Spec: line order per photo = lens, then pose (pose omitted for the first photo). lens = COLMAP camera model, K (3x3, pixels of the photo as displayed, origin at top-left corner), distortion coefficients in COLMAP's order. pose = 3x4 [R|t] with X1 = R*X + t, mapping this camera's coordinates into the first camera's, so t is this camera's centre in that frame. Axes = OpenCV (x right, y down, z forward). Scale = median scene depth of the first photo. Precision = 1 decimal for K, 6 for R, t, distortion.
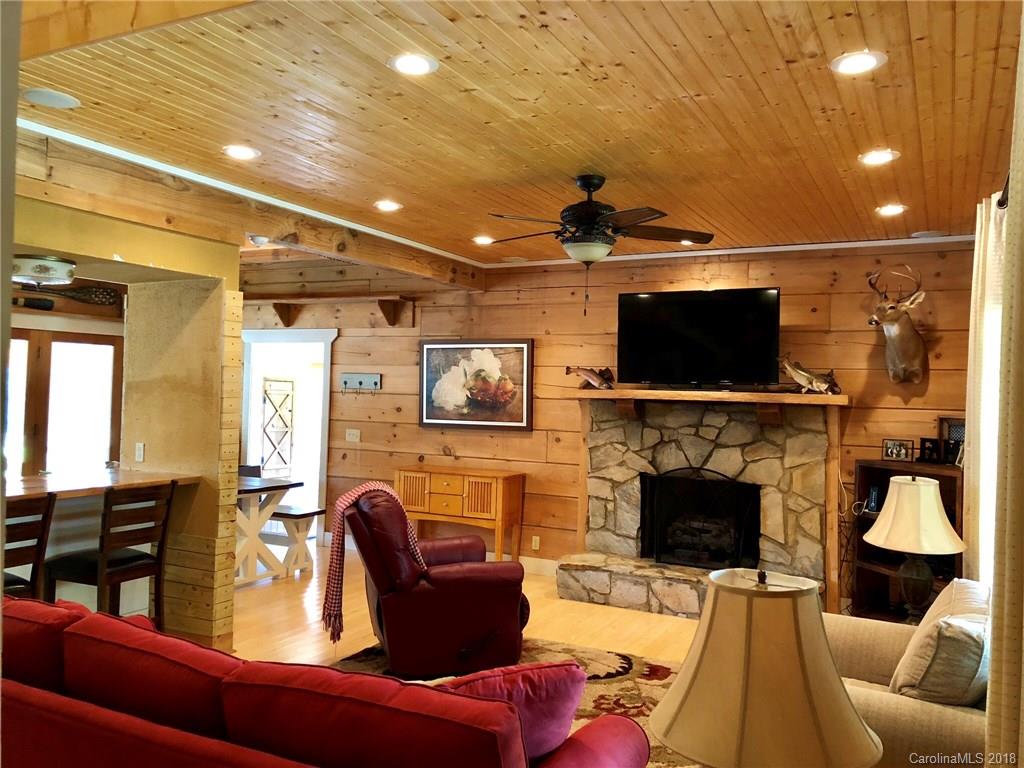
lens RADIAL K [[835.3, 0, 516.1], [0, 835.3, 378.0], [0, 0, 1]] dist [0.057551, -0.072614]
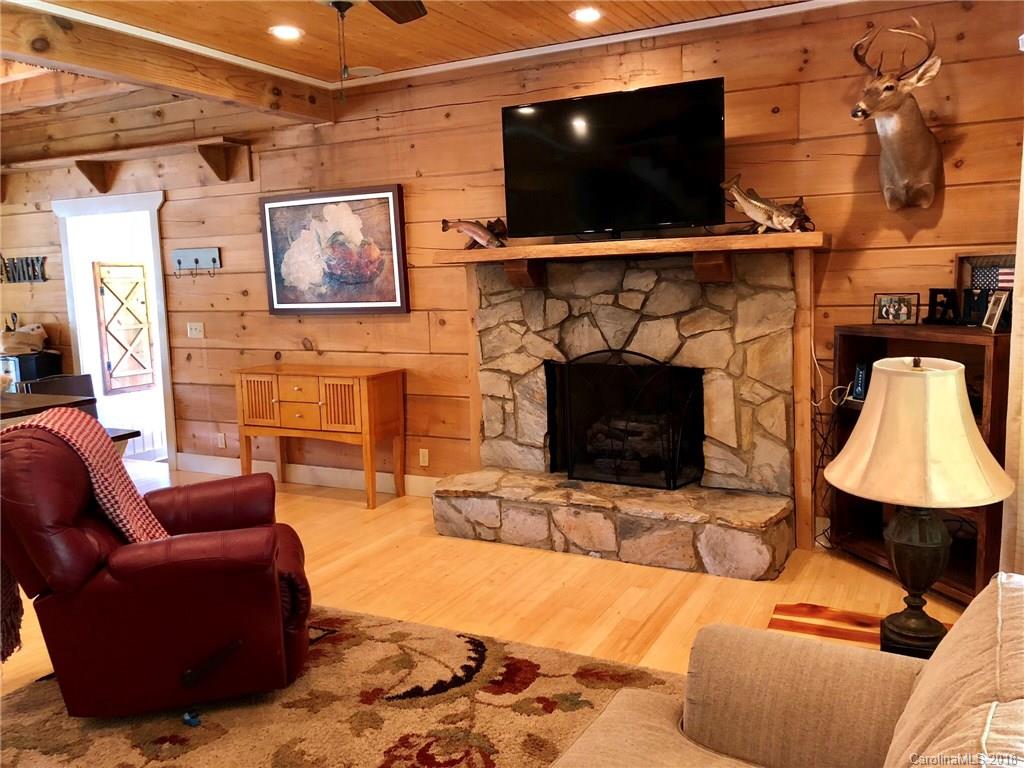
lens RADIAL K [[835.3, 0, 518.0], [0, 835.3, 377.6], [0, 0, 1]] dist [0.057551, -0.072614]
pose [[0.998340, -0.056712, -0.010036, 0.140434], [0.057563, 0.988156, 0.142250, 0.024304], [0.001850, -0.142591, 0.989780, 0.294067]]
